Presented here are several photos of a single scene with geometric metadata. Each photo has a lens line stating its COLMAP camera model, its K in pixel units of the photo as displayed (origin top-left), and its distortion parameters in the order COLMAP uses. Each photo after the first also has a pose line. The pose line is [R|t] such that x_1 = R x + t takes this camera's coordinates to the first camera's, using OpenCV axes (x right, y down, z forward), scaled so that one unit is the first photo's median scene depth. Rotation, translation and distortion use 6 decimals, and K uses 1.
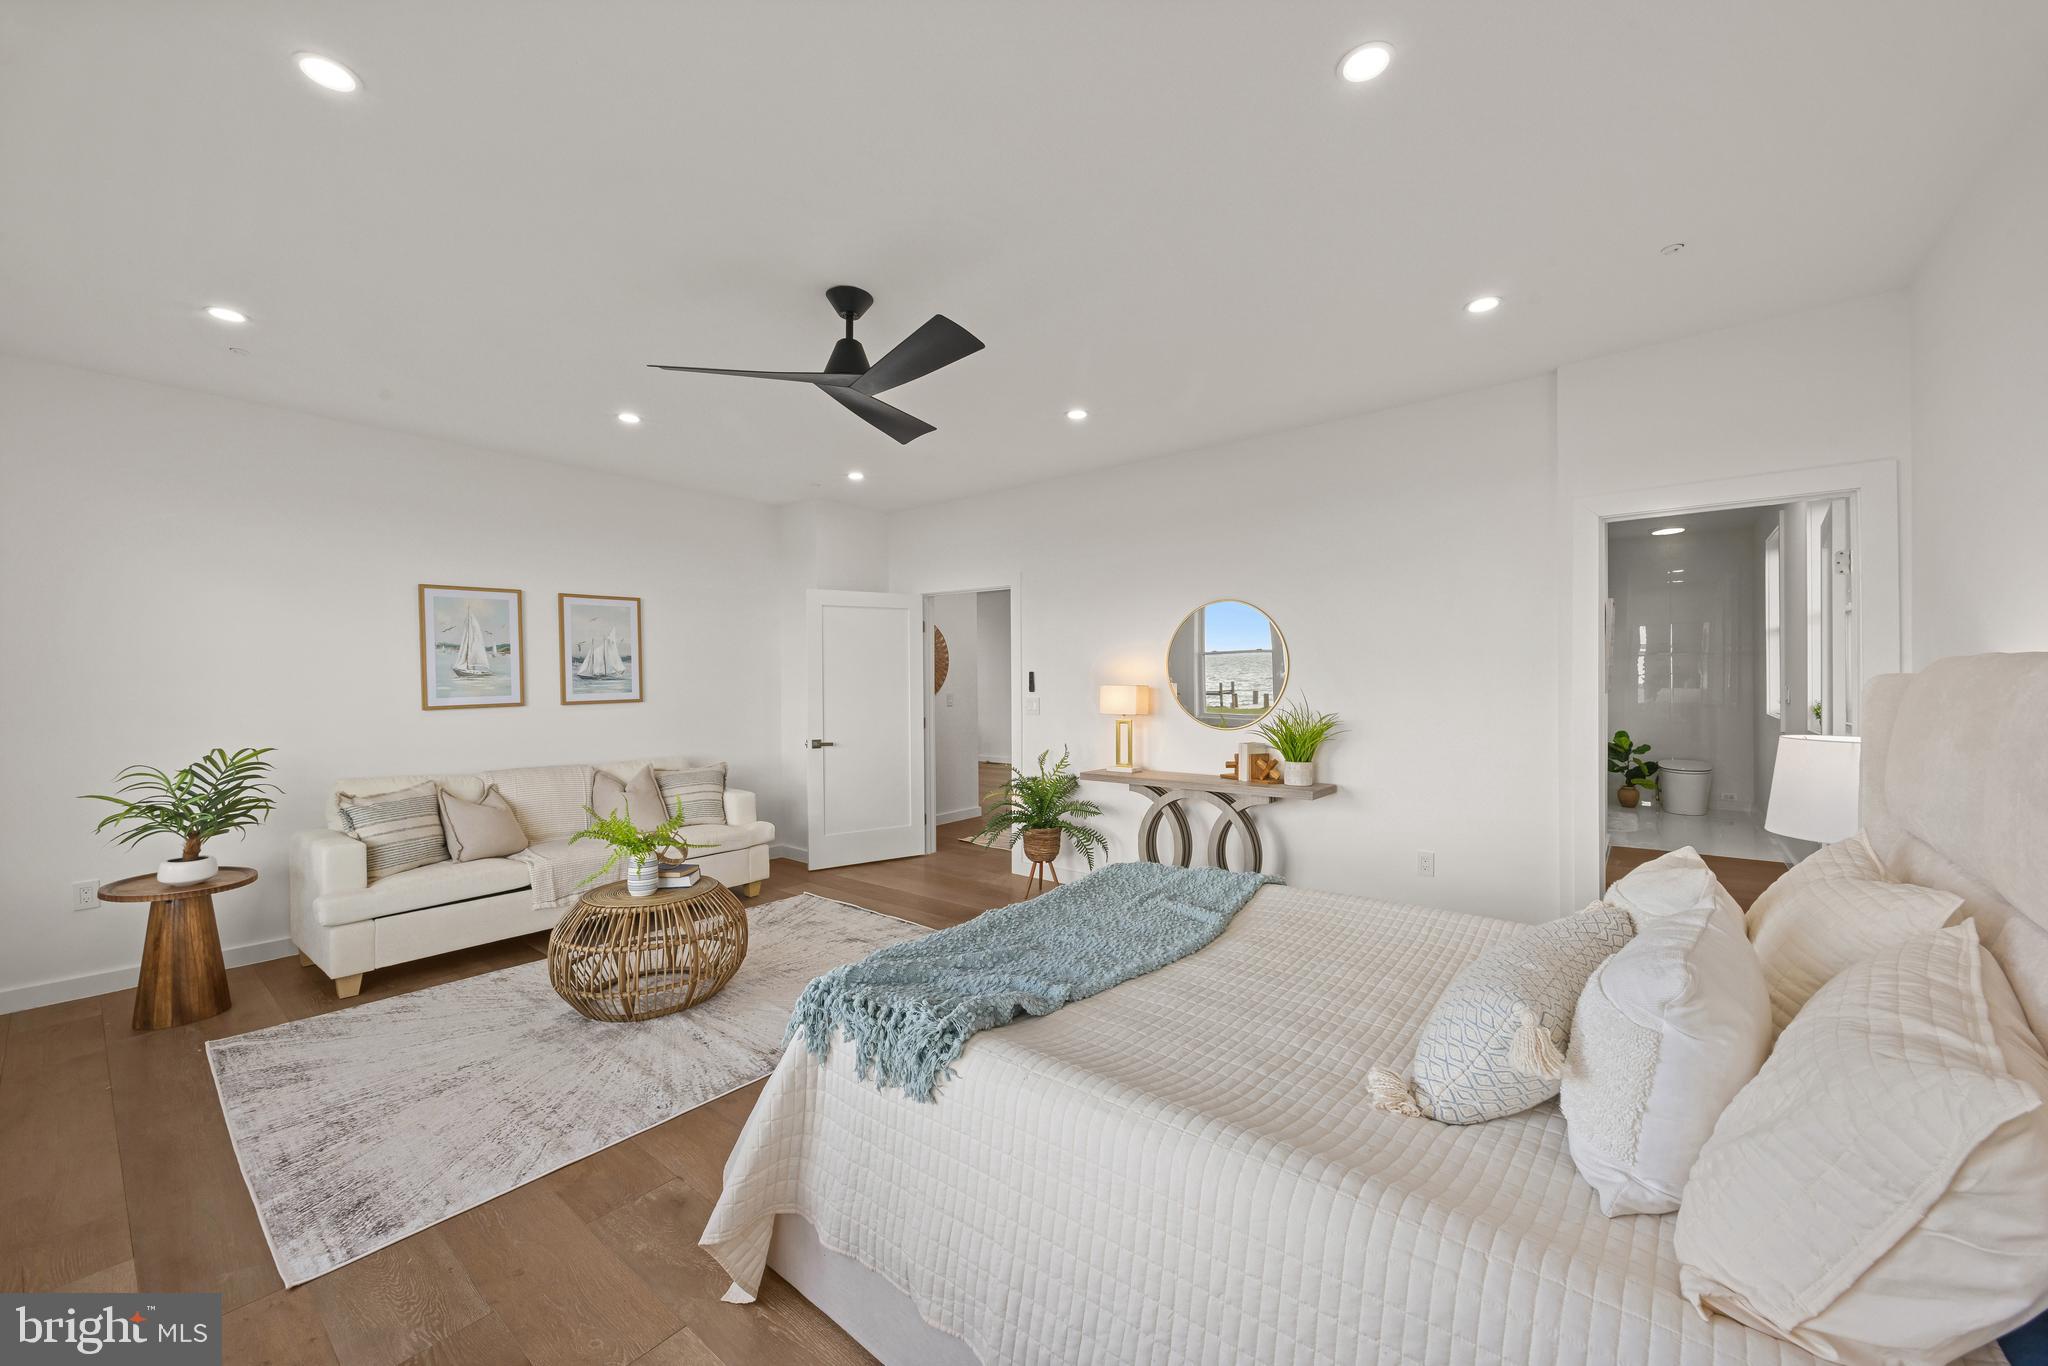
lens RADIAL K [[788.1, 0, 1033.4], [0, 788.1, 682.7], [0, 0, 1]] dist [-0.001208, -0.000027]
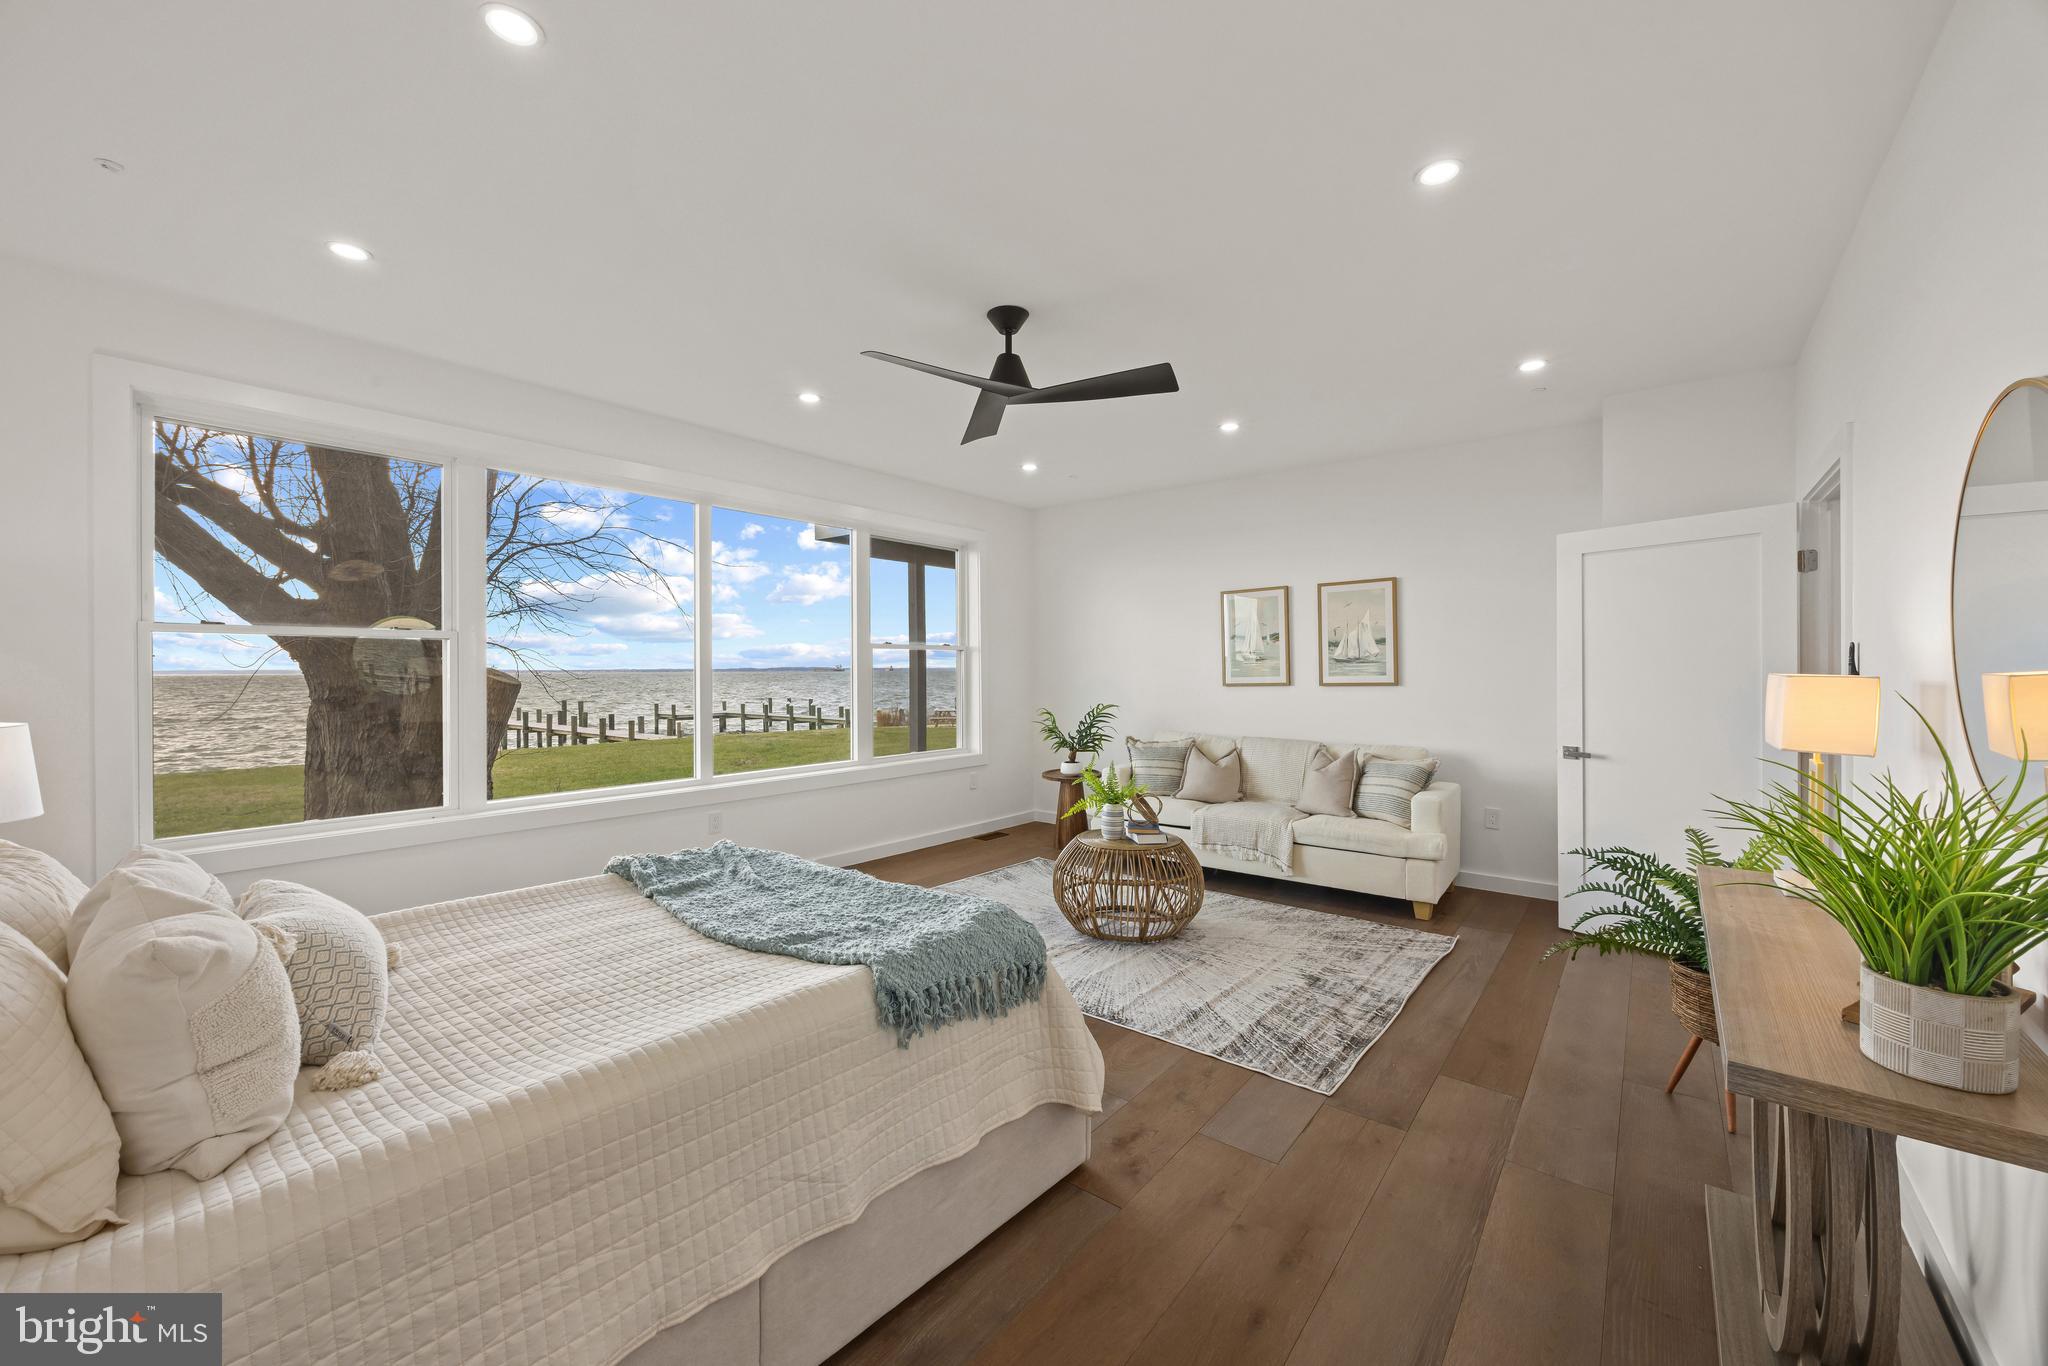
lens RADIAL K [[788.1, 0, 1031.7], [0, 788.1, 675.8], [0, 0, 1]] dist [-0.001208, -0.000027]
pose [[0.008517, 0.016827, -0.999822, 0.498388], [0.003044, 0.999853, 0.016853, -0.005502], [0.999959, -0.003187, 0.008464, 0.590371]]
